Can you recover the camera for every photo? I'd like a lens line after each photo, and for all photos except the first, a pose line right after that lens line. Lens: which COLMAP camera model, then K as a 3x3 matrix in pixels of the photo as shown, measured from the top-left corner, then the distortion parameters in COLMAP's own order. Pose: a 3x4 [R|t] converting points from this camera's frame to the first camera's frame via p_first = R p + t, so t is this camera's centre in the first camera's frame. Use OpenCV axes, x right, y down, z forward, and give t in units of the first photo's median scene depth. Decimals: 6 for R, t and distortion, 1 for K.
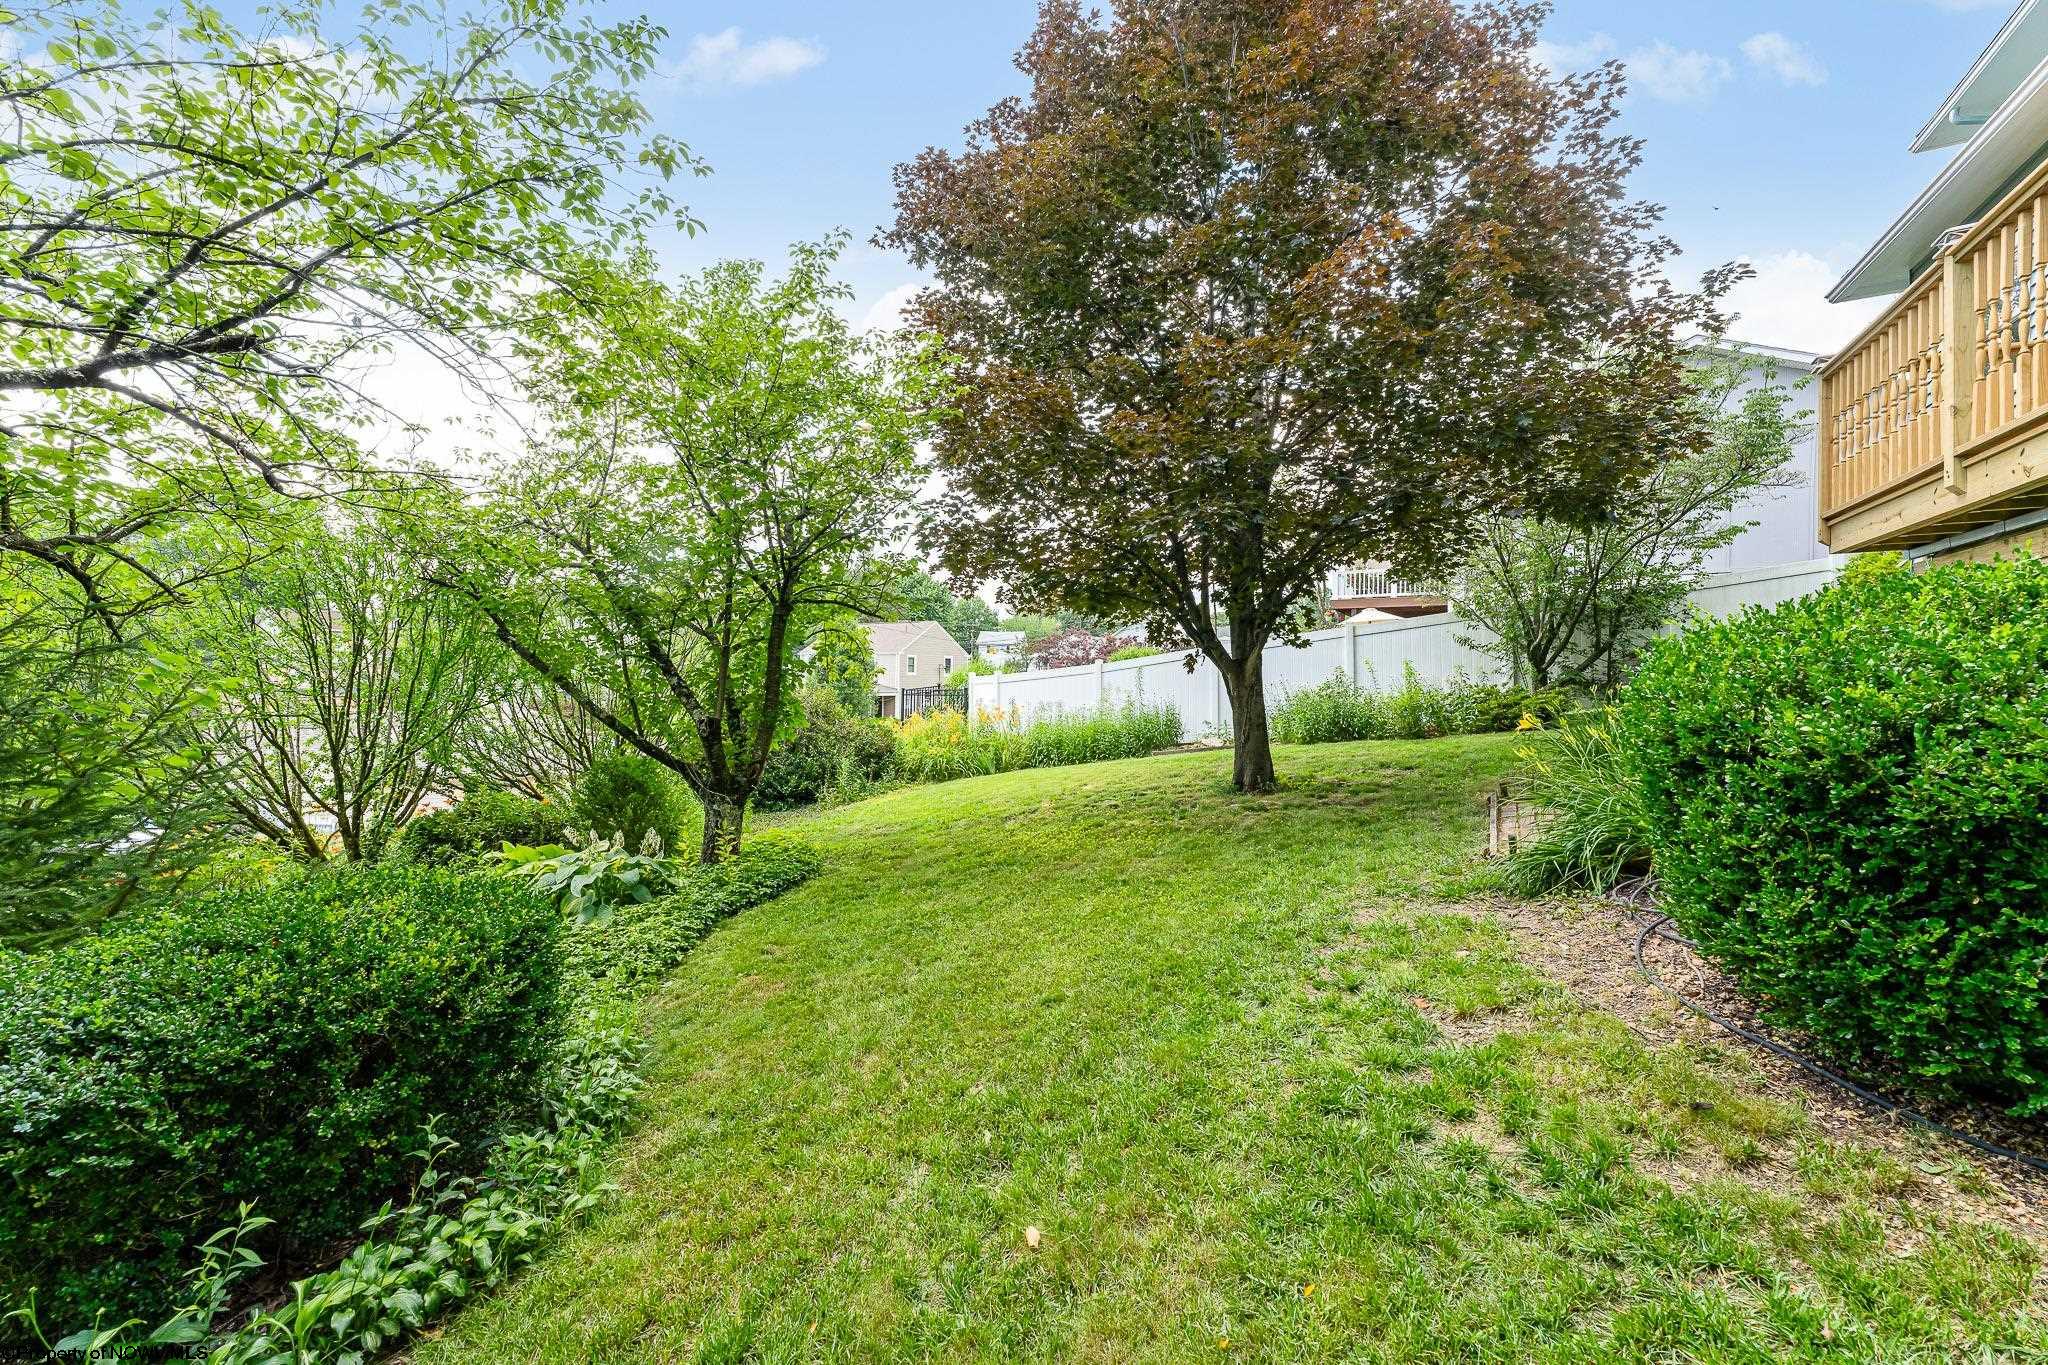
lens RADIAL K [[809.2, 0, 1011.9], [0, 809.2, 686.2], [0, 0, 1]] dist [0.001407, -0.000112]
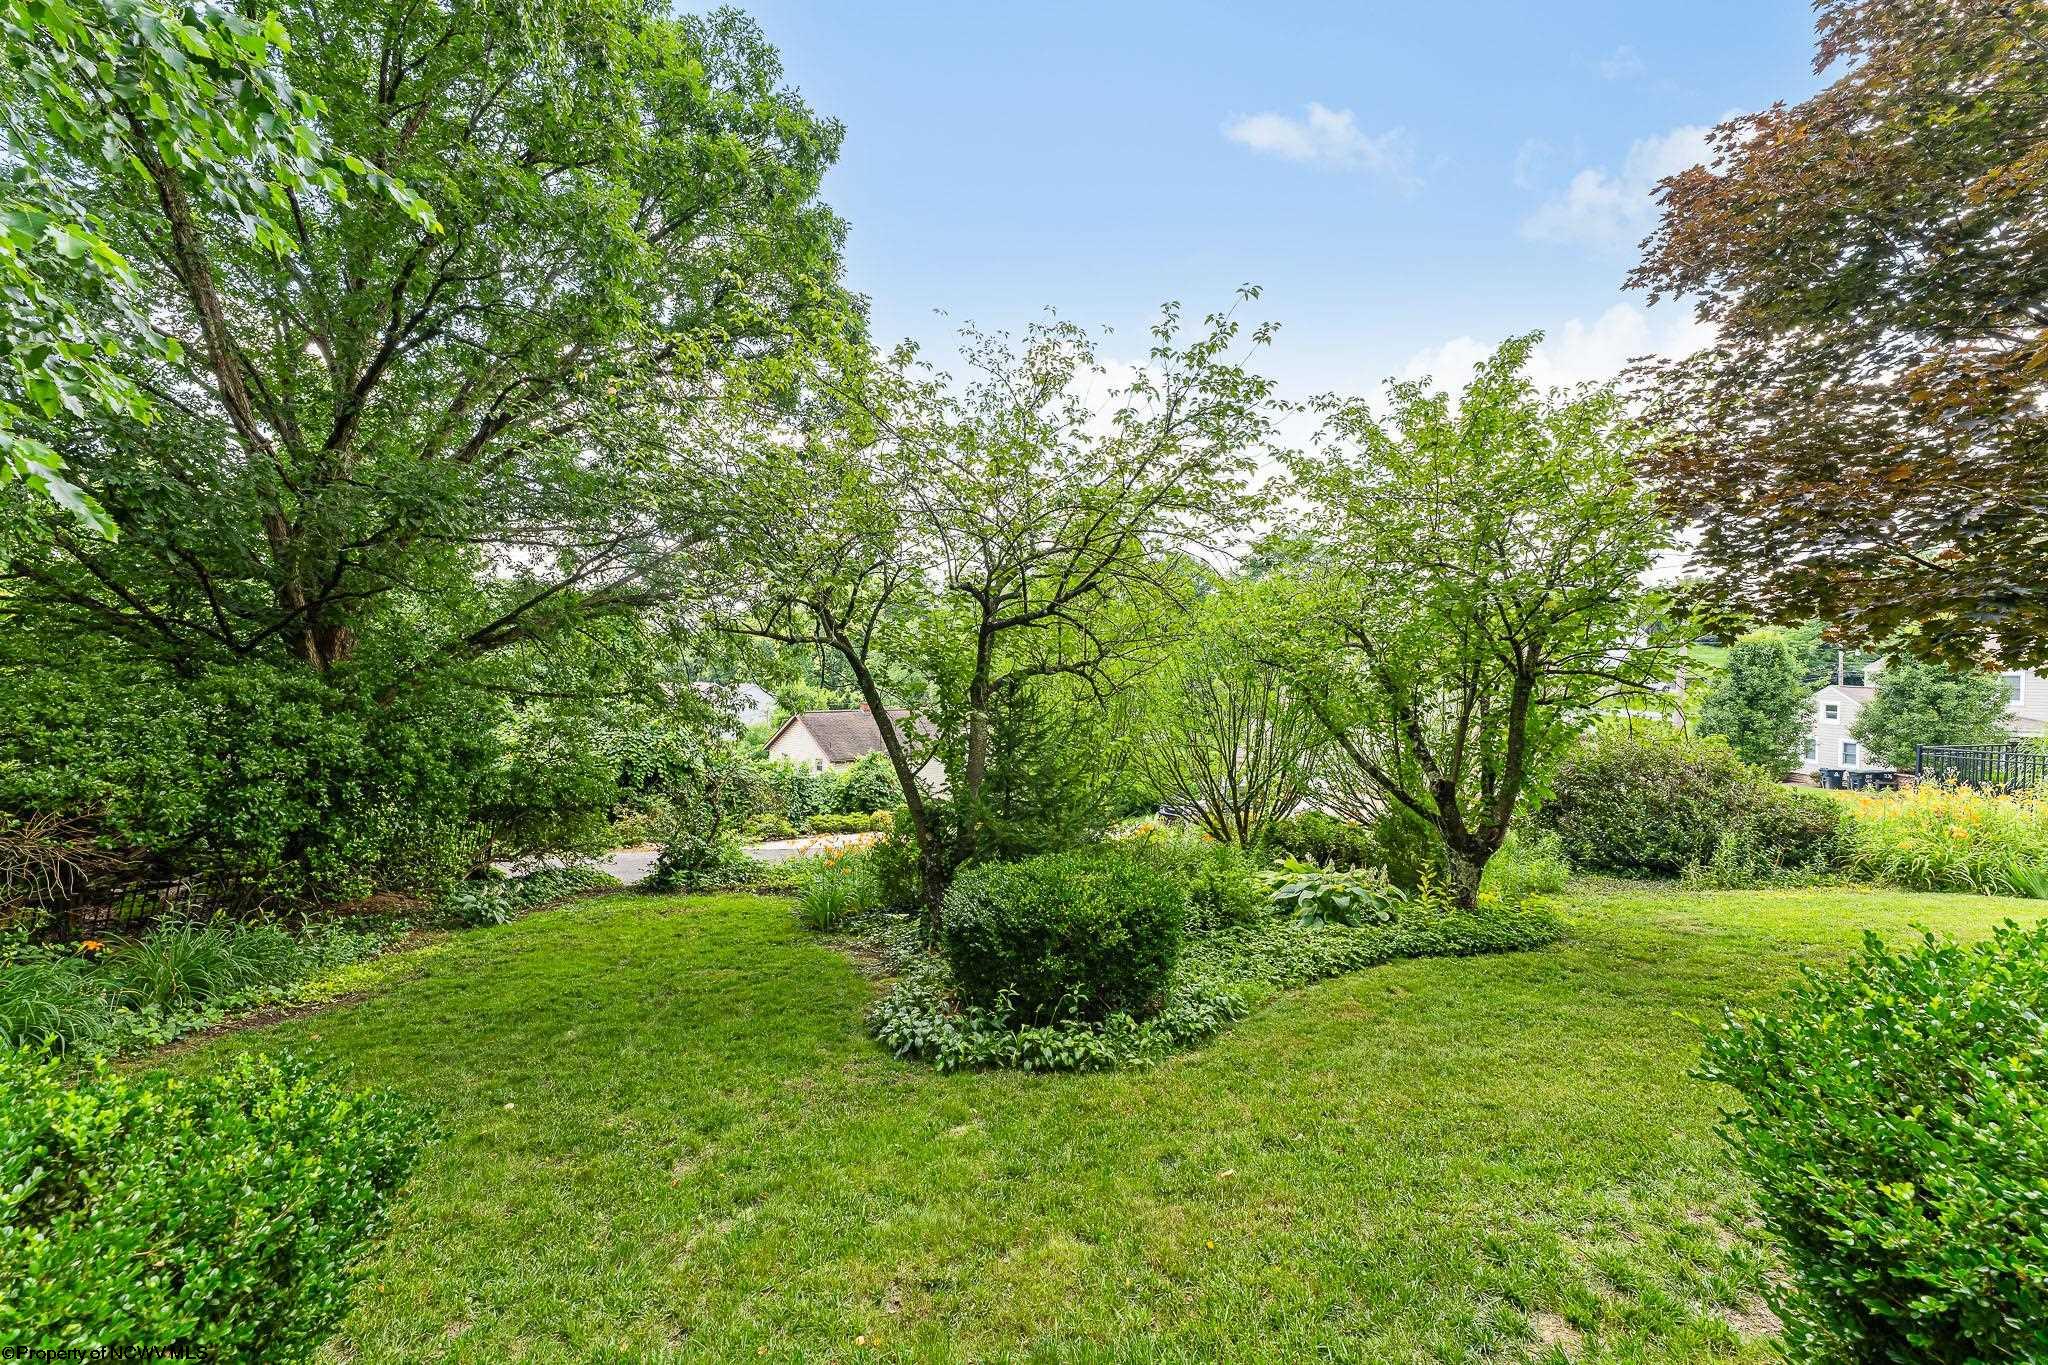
lens RADIAL K [[809.2, 0, 1011.9], [0, 809.2, 686.2], [0, 0, 1]] dist [0.001407, -0.000112]
pose [[0.437831, 0.016120, -0.898913, 0.397190], [-0.023560, 0.999702, 0.006452, -0.090431], [0.898749, 0.018354, 0.438080, -0.032419]]
